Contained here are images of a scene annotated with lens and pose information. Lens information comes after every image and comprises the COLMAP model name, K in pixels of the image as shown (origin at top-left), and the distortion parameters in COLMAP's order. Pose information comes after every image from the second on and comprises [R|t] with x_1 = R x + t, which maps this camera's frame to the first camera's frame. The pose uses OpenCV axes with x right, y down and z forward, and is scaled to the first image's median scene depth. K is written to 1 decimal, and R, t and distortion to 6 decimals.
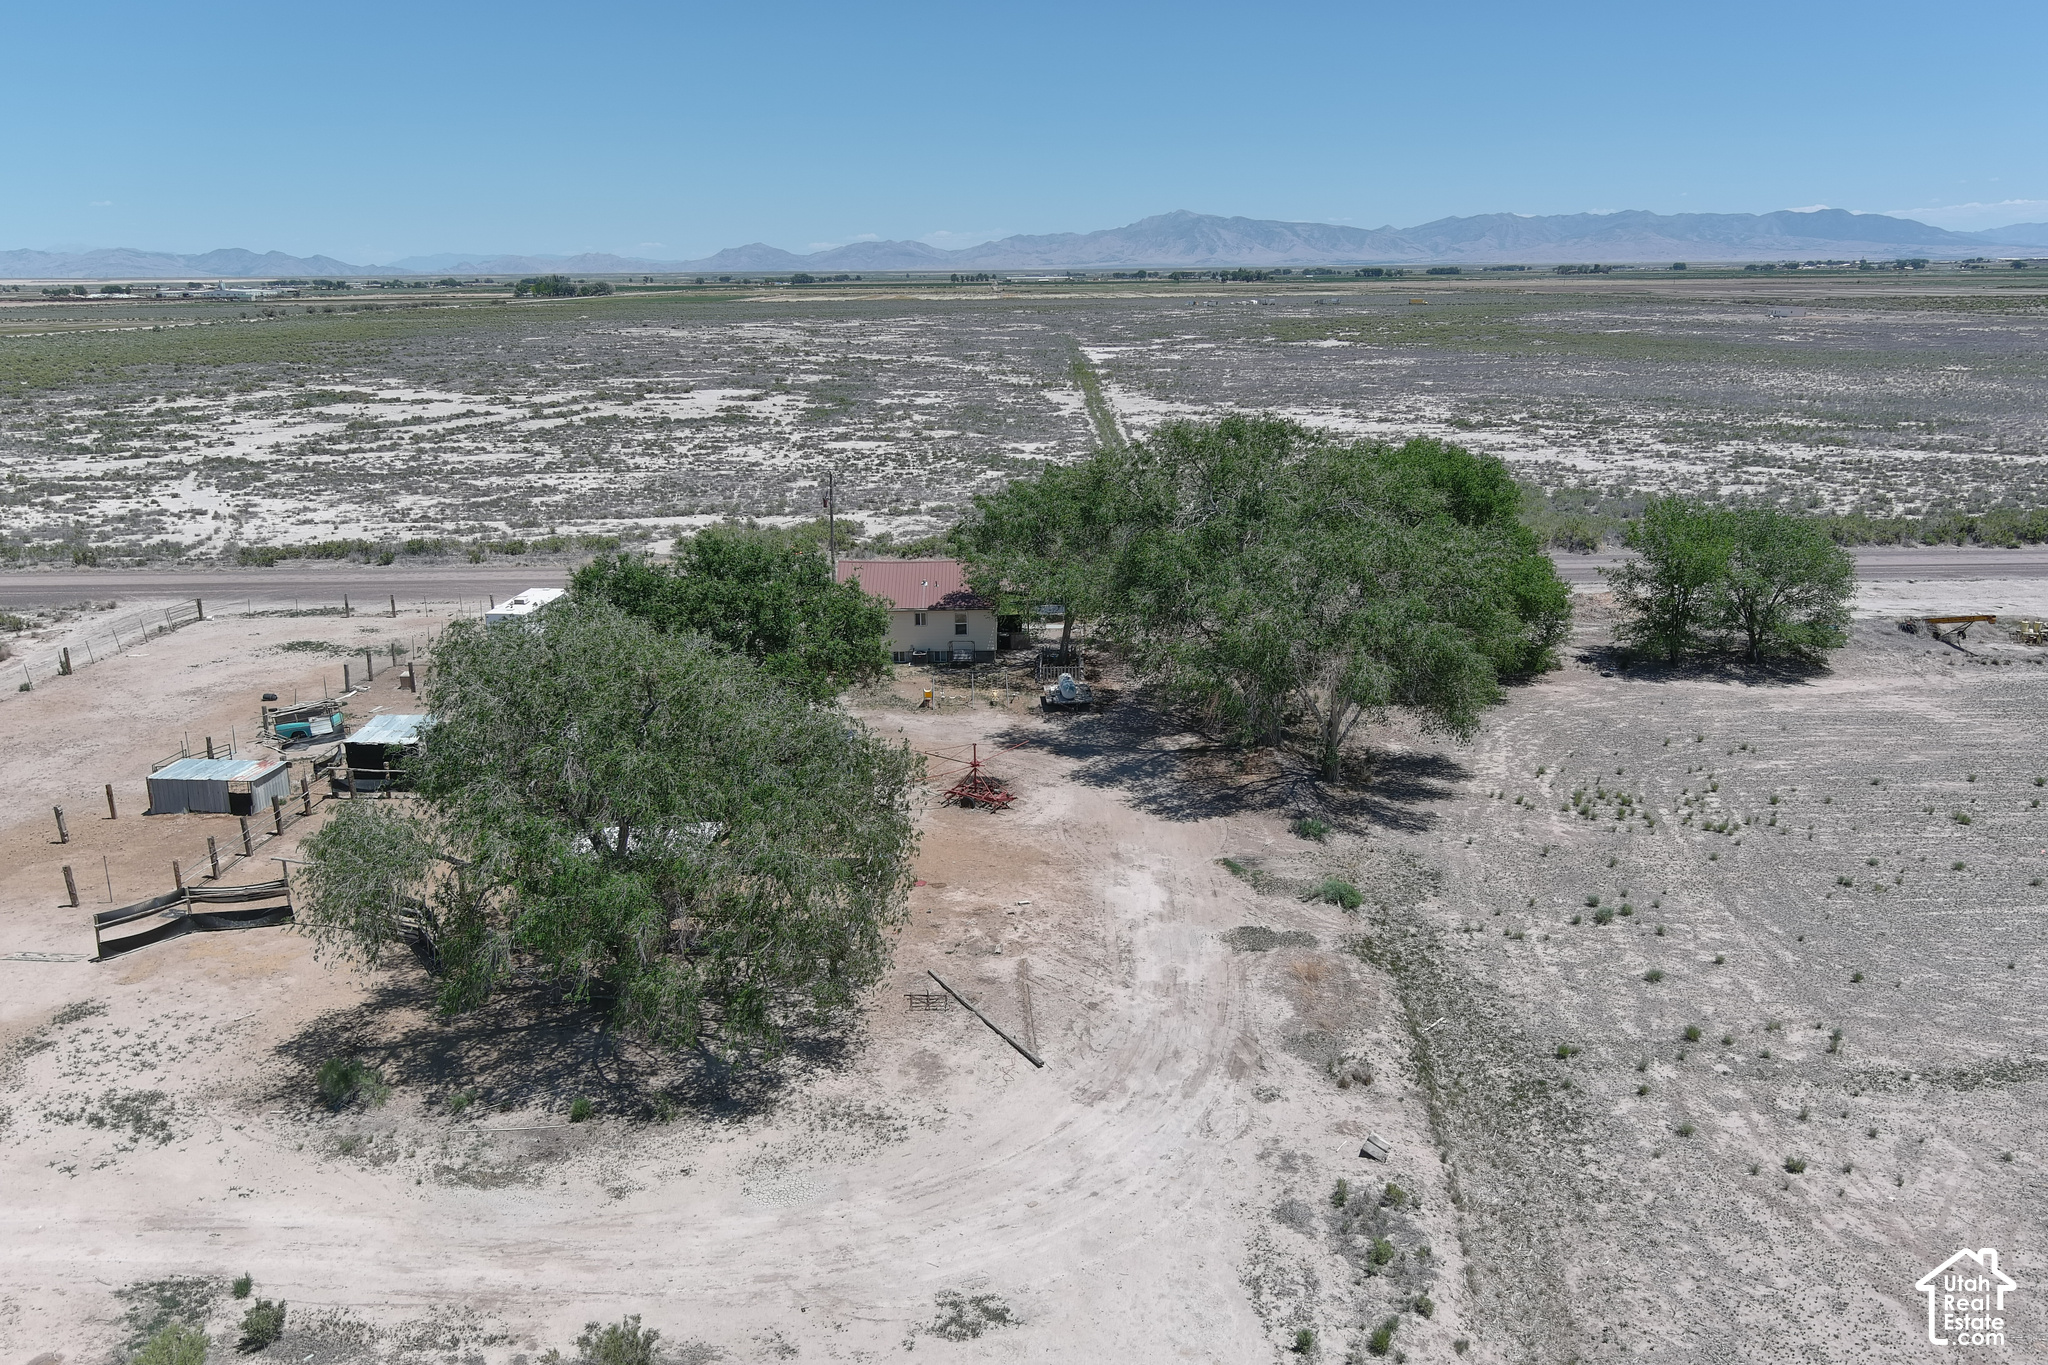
lens RADIAL K [[1588.1, 0, 1022.1], [0, 1588.1, 675.6], [0, 0, 1]] dist [0.045077, -0.060818]
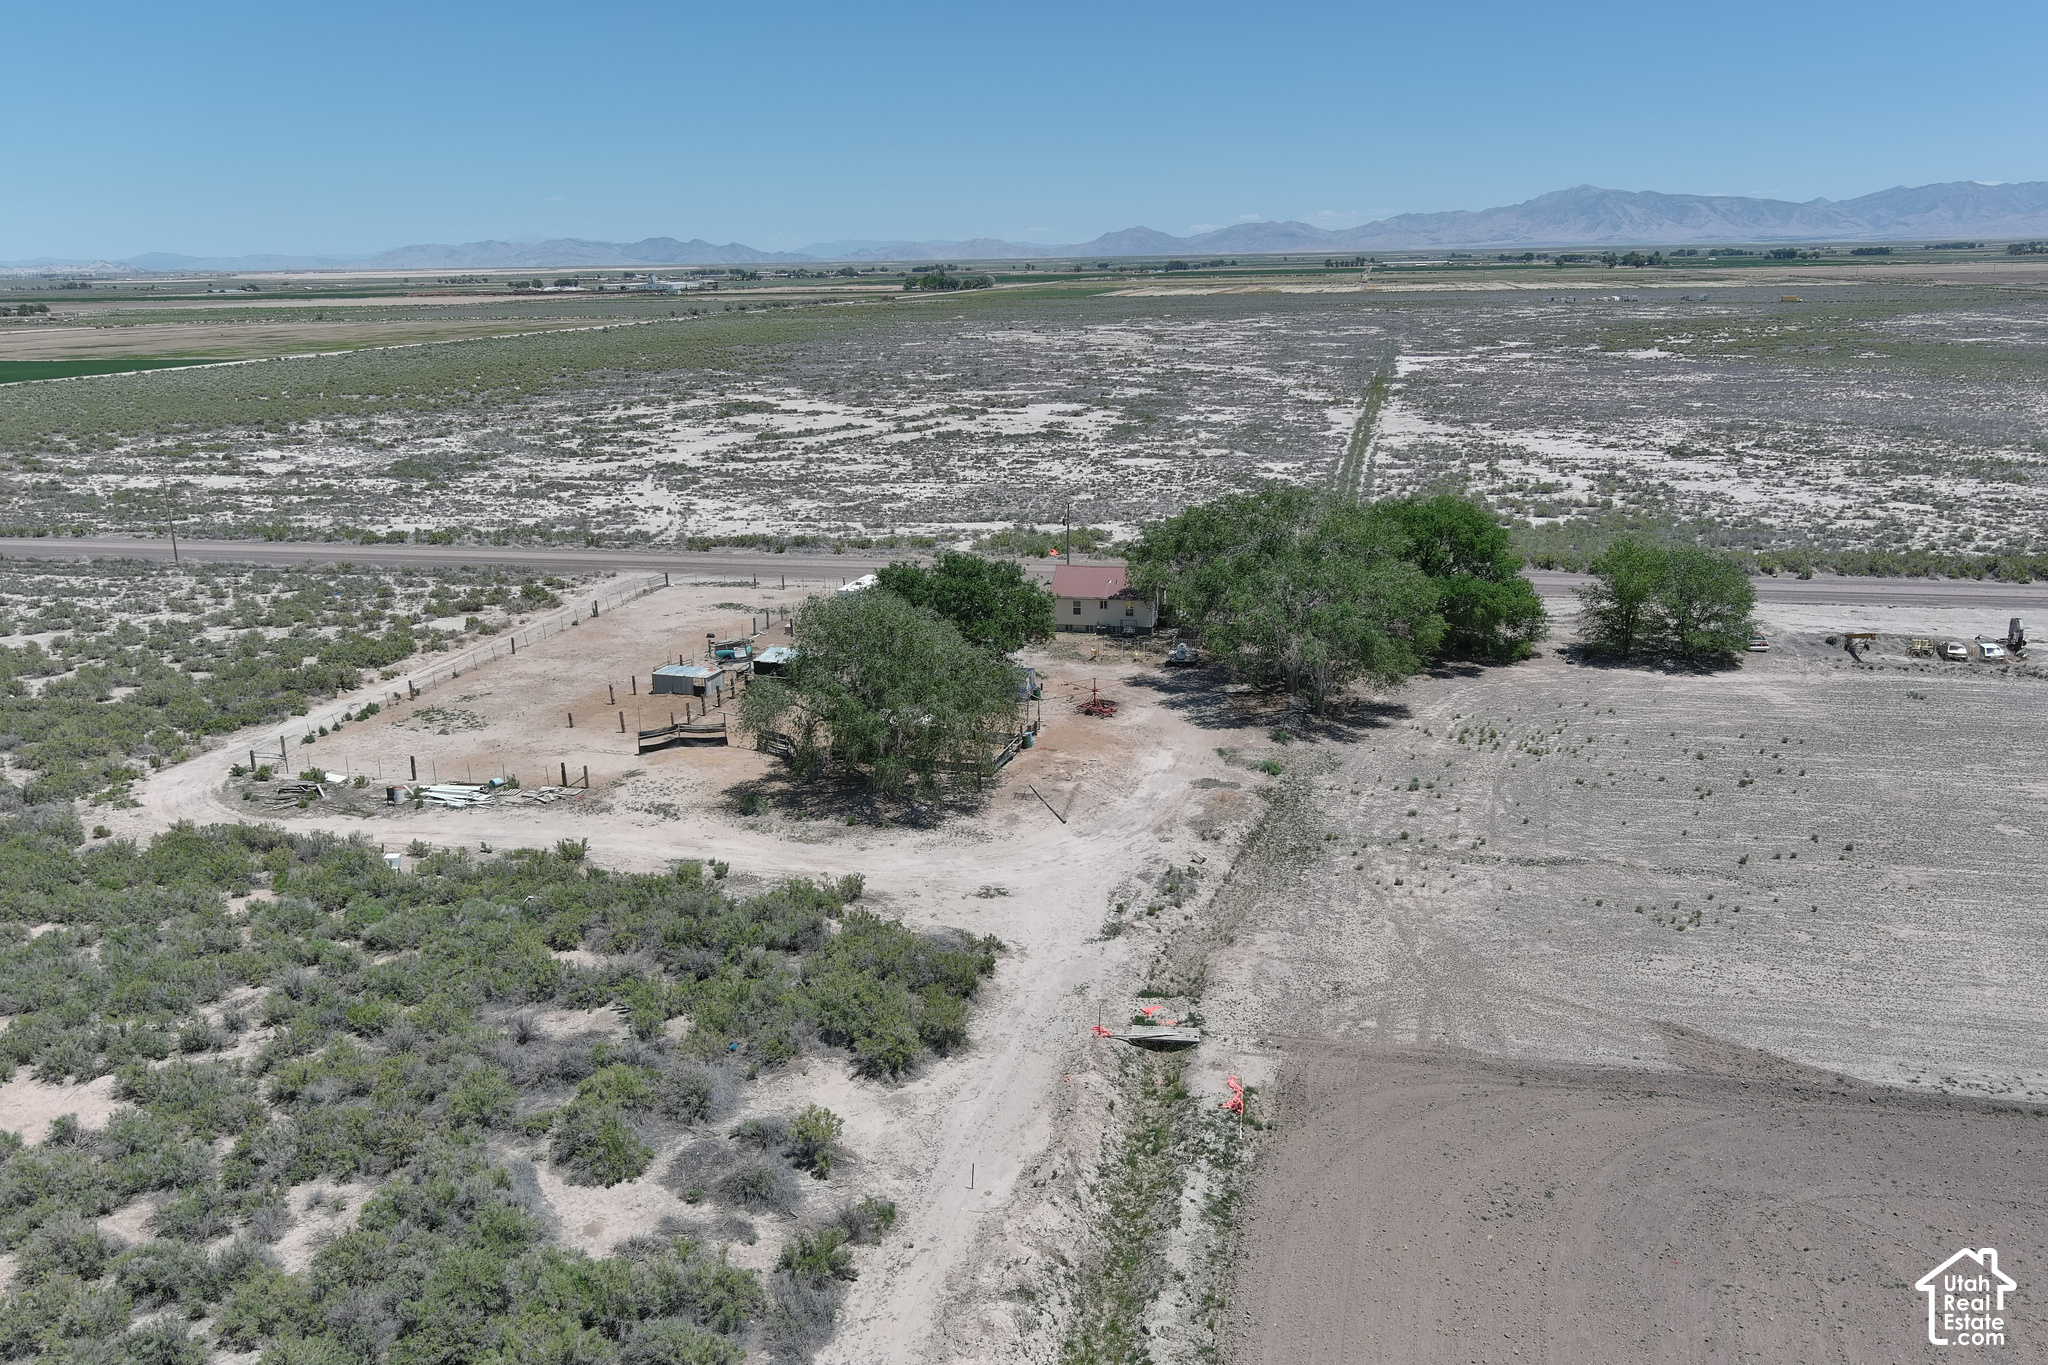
lens RADIAL K [[1588.1, 0, 1022.1], [0, 1588.1, 675.6], [0, 0, 1]] dist [0.045077, -0.060818]
pose [[0.973610, 0.051121, -0.222419, 0.219796], [-0.048753, 0.998681, 0.016131, 0.012864], [0.222950, -0.004862, 0.974818, -0.553274]]
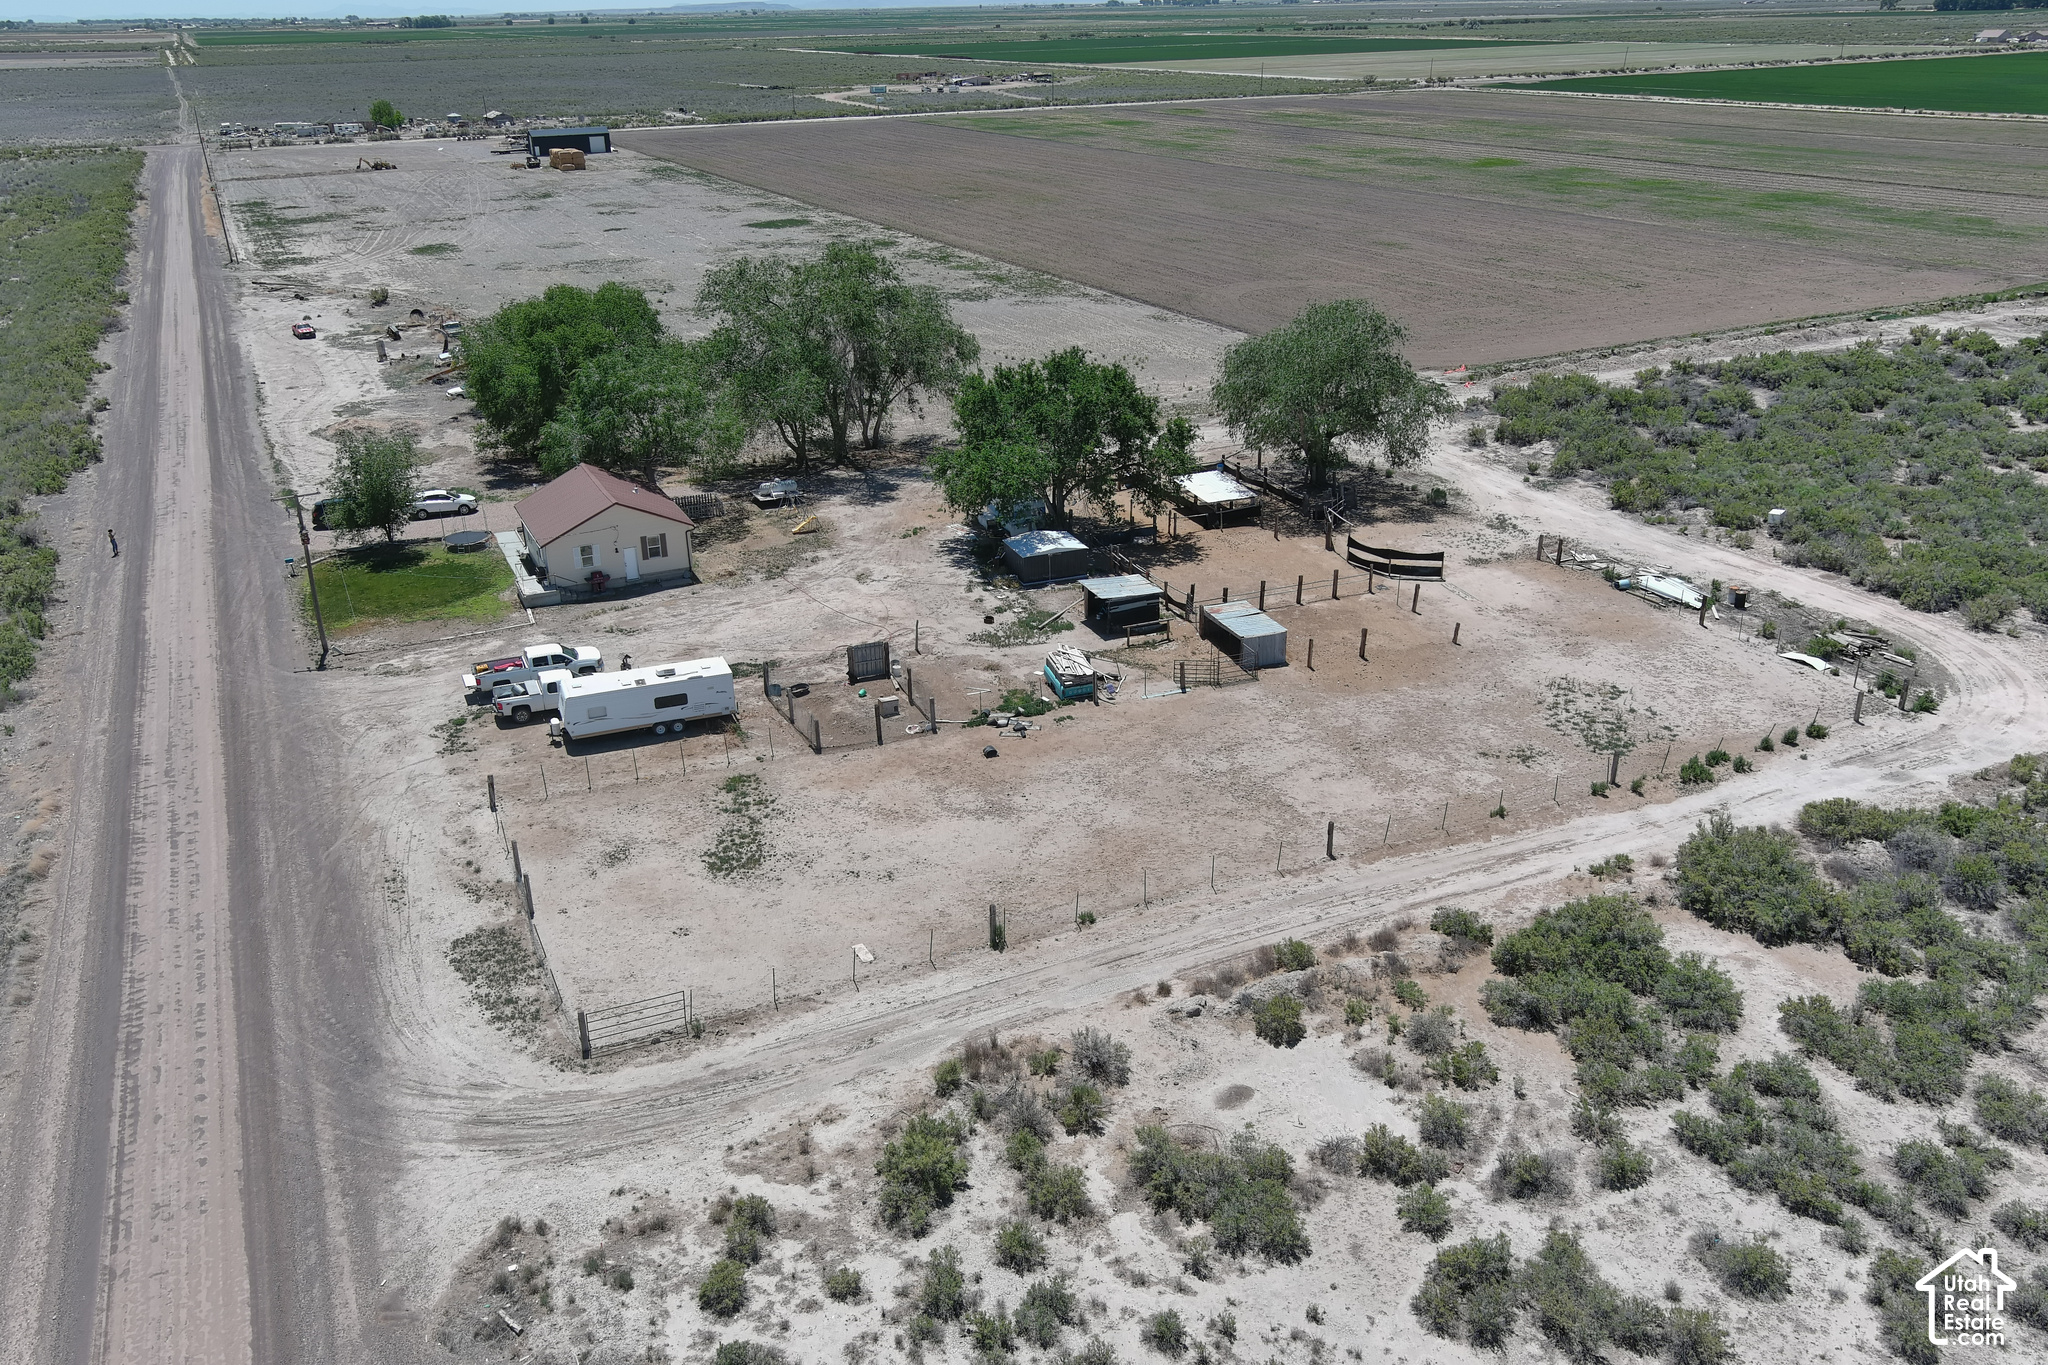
lens RADIAL K [[1588.1, 0, 1022.1], [0, 1588.1, 675.6], [0, 0, 1]] dist [0.045077, -0.060818]
pose [[-0.426091, -0.334619, 0.840522, -1.193371], [0.248249, 0.850171, 0.464307, -0.414948], [-0.869954, 0.406496, -0.279181, 1.224328]]
